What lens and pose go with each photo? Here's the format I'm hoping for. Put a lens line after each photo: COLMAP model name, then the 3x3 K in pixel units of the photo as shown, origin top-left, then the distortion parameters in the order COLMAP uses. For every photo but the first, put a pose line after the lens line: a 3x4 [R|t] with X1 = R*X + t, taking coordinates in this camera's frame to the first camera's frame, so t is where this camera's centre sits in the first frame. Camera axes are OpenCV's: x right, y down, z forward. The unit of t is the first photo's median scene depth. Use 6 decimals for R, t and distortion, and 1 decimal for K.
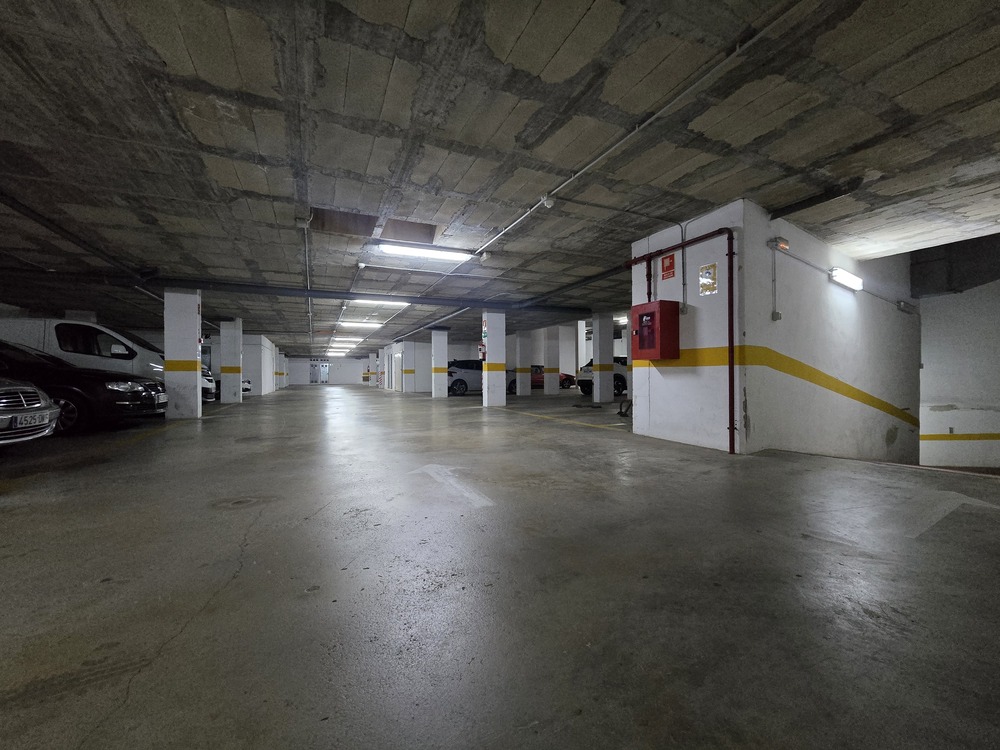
lens RADIAL K [[412.5, 0, 501.5], [0, 412.5, 375.3], [0, 0, 1]] dist [-0.007807, 0.001320]
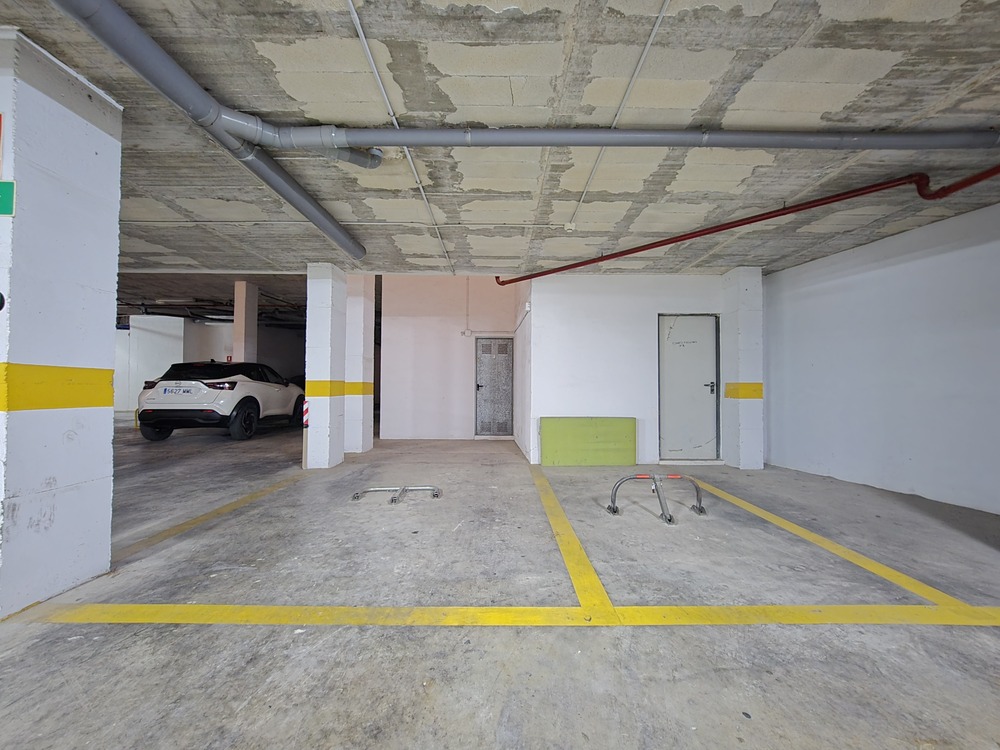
lens RADIAL K [[412.5, 0, 502.4], [0, 412.5, 380.0], [0, 0, 1]] dist [-0.007807, 0.001320]
pose [[0.392365, 0.025411, 0.919459, -0.187643], [-0.009123, 0.999677, -0.023735, -0.035281], [-0.919764, 0.000925, 0.392470, 1.232143]]
